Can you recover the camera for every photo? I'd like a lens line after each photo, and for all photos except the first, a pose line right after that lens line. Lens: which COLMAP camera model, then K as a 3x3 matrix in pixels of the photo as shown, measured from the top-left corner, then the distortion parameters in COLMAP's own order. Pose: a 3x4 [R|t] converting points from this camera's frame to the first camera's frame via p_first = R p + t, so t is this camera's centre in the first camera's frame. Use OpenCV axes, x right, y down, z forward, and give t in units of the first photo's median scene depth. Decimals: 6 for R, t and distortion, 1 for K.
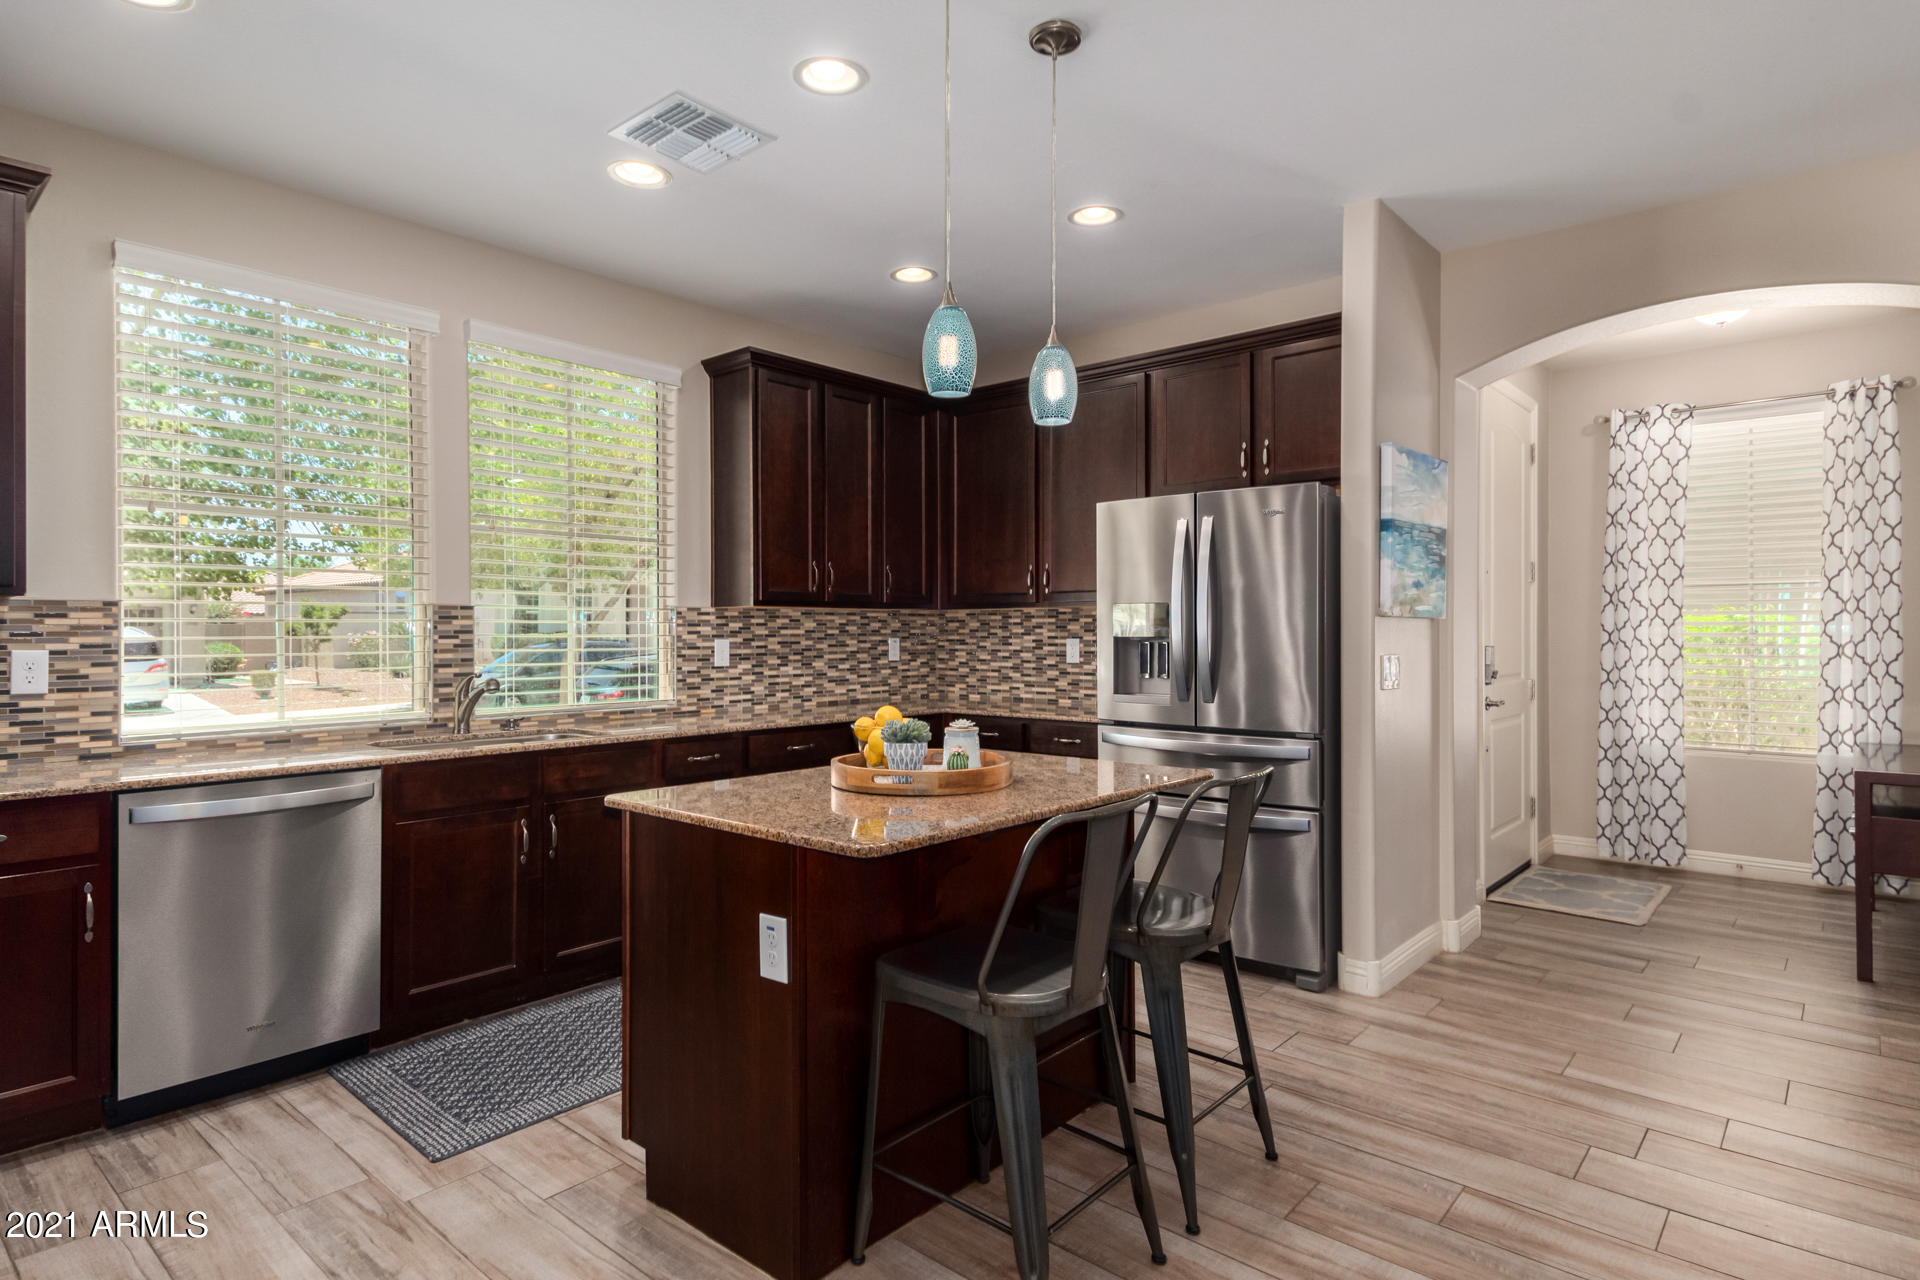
lens RADIAL K [[1032.5, 0, 948.0], [0, 1032.5, 630.7], [0, 0, 1]] dist [0.030142, -0.012503]
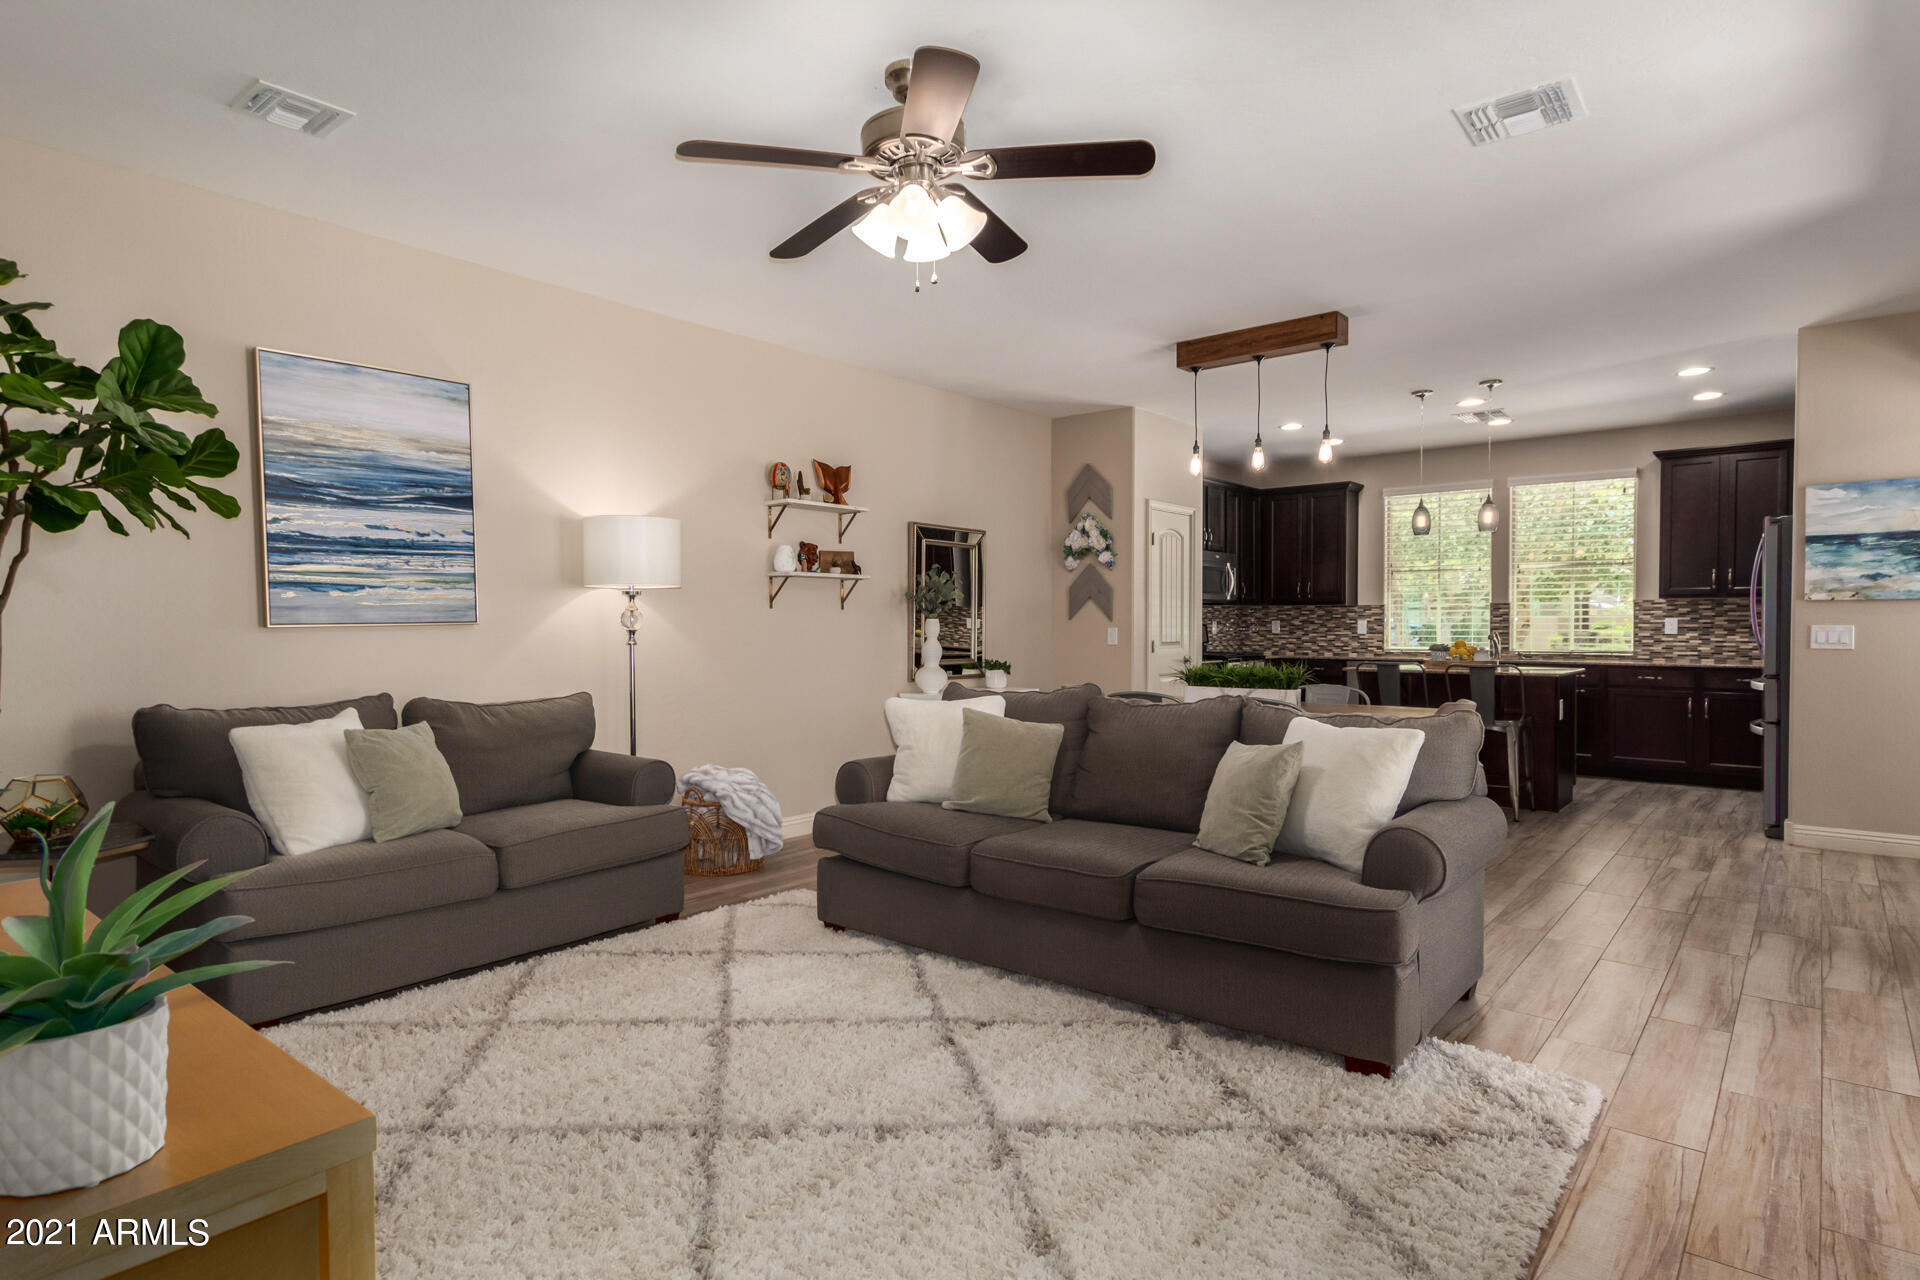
lens RADIAL K [[1032.5, 0, 968.9], [0, 1032.5, 630.8], [0, 0, 1]] dist [0.030142, -0.012503]
pose [[0.033821, 0.009390, -0.999384, 1.355043], [0.001540, 0.999954, 0.009448, 0.010541], [0.999427, -0.001858, 0.033805, -0.195651]]
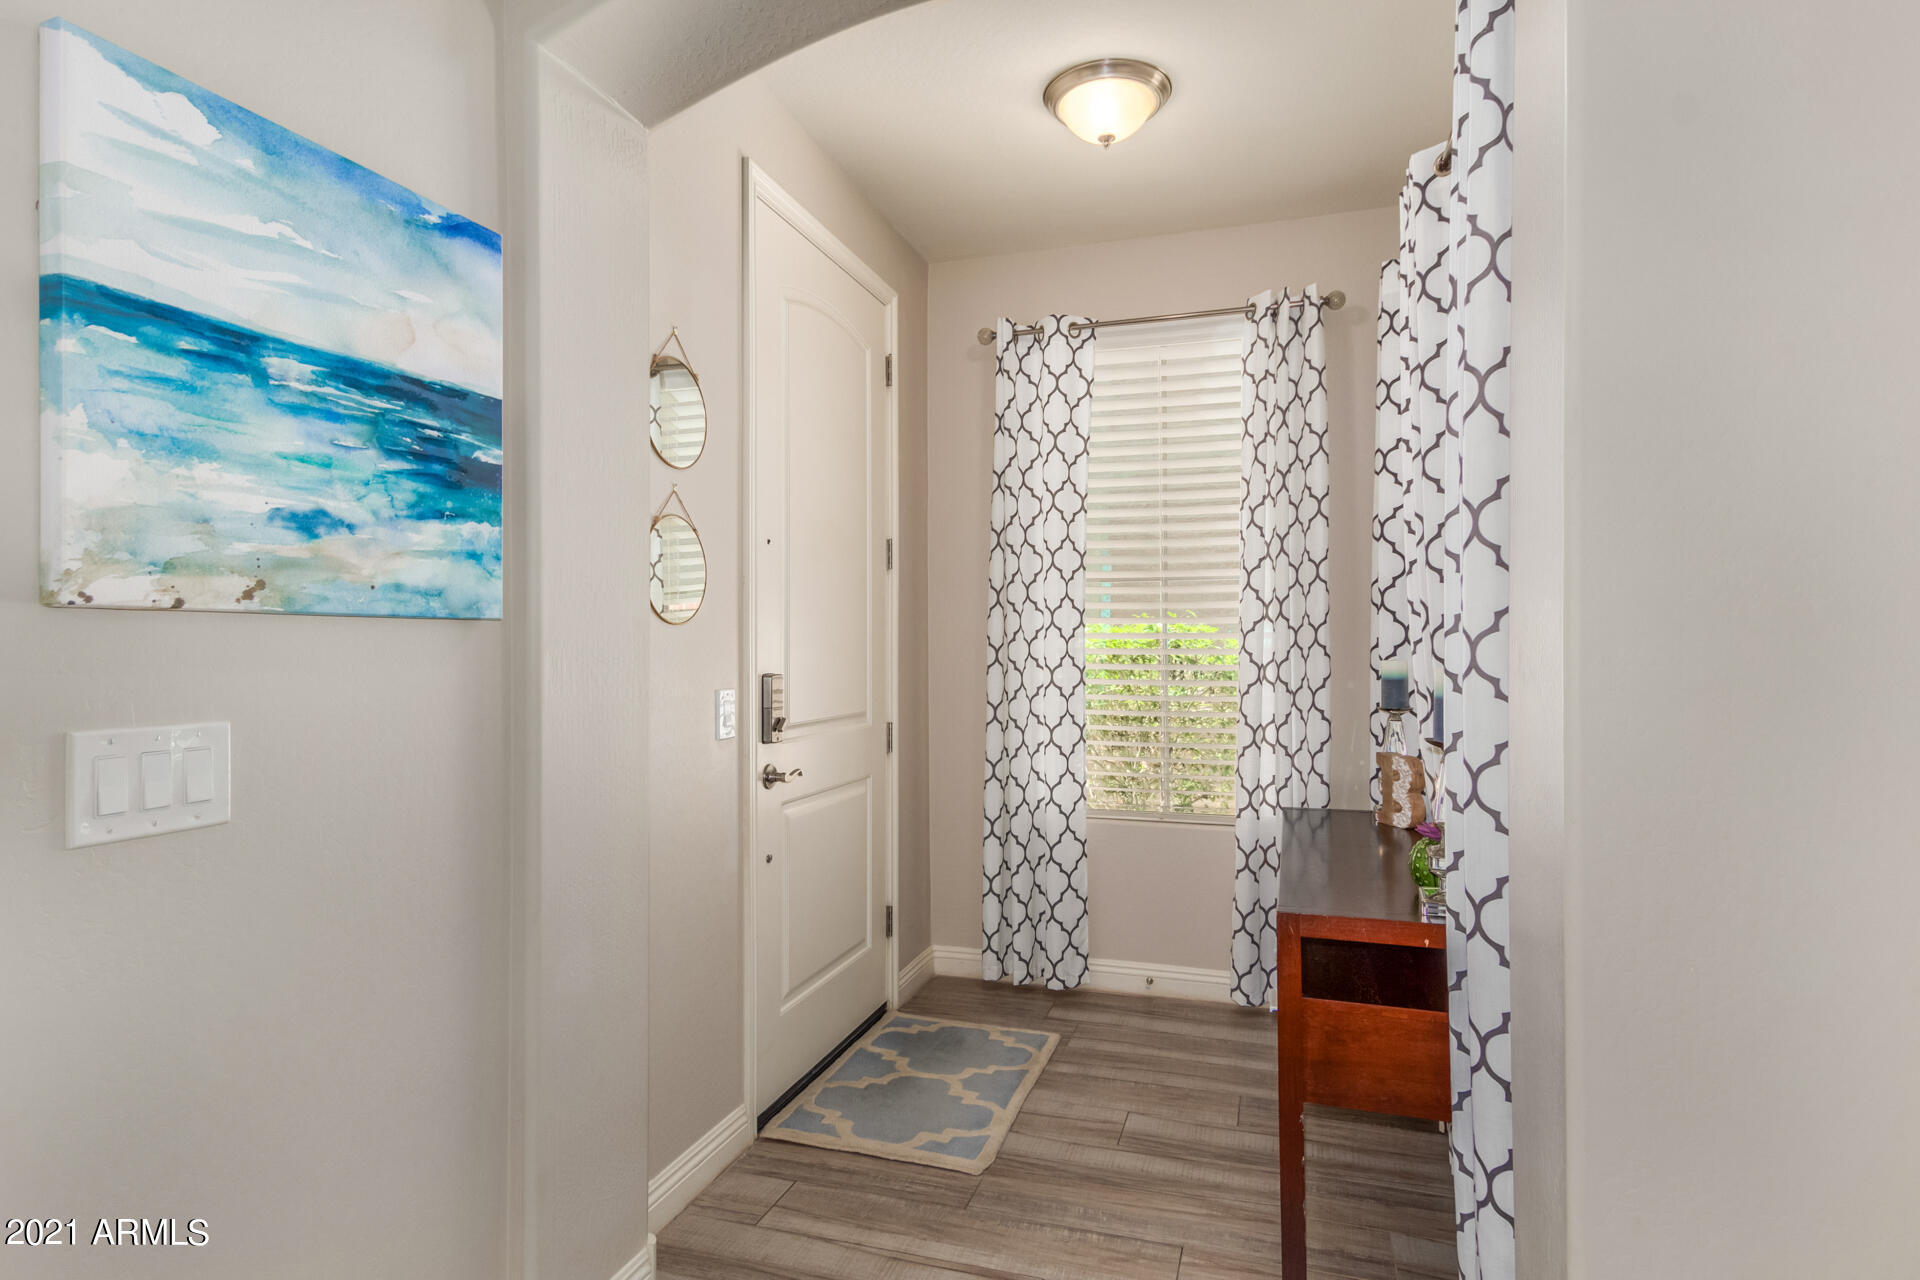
lens RADIAL K [[1032.5, 0, 963.6], [0, 1032.5, 646.6], [0, 0, 1]] dist [0.030142, -0.012503]
pose [[0.913244, -0.002676, 0.407404, 0.380041], [0.001619, 0.999994, 0.002938, -0.001604], [-0.407409, -0.002023, 0.913243, 0.440252]]
